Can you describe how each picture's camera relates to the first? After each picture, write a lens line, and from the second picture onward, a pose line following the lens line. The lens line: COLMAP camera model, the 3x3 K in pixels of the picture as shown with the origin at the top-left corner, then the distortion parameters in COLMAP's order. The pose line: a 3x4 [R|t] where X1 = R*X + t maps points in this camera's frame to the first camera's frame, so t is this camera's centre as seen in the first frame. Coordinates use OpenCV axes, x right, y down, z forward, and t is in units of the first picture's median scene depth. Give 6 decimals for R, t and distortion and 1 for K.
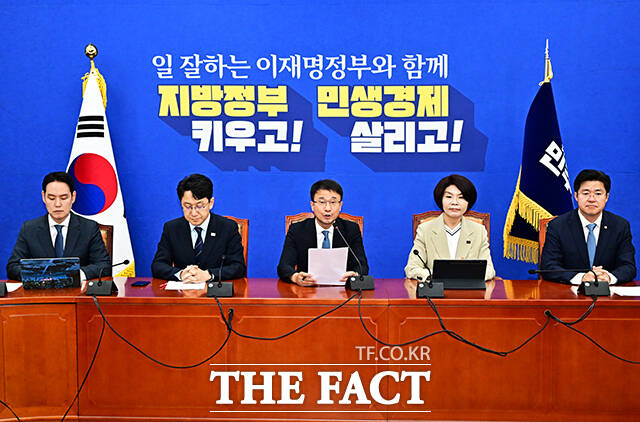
lens RADIAL K [[904.2, 0, 316.8], [0, 904.2, 211.6], [0, 0, 1]] dist [-0.003014, 0.000000]
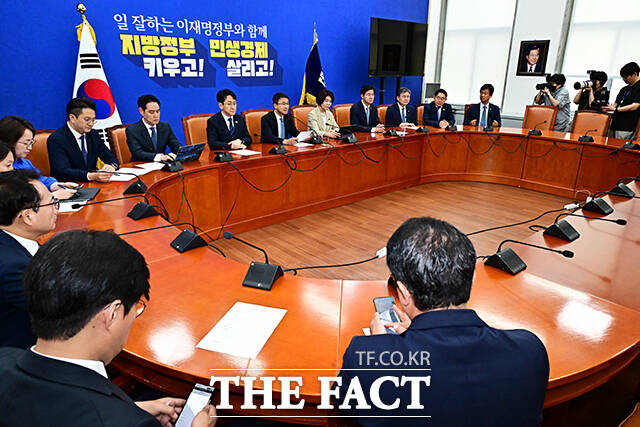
lens RADIAL K [[426.9, 0, 319.4], [0, 426.9, 213.4], [0, 0, 1]] dist [-0.003331, -0.001869]
pose [[0.727389, -0.217042, 0.650998, -0.483935], [0.039490, 0.960332, 0.276049, -0.028193], [-0.685088, -0.175087, 0.707106, 0.160407]]
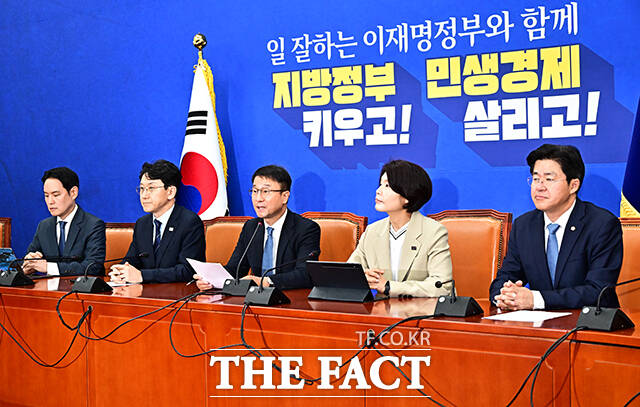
lens RADIAL K [[1100.9, 0, 322.1], [0, 1100.9, 201.9], [0, 0, 1]] dist [0.014411, 0.000000]
pose [[0.808072, -0.003149, -0.589076, 0.495156], [-0.024080, 0.998973, -0.038372, 0.024806], [0.588592, 0.045192, 0.807166, 0.172376]]
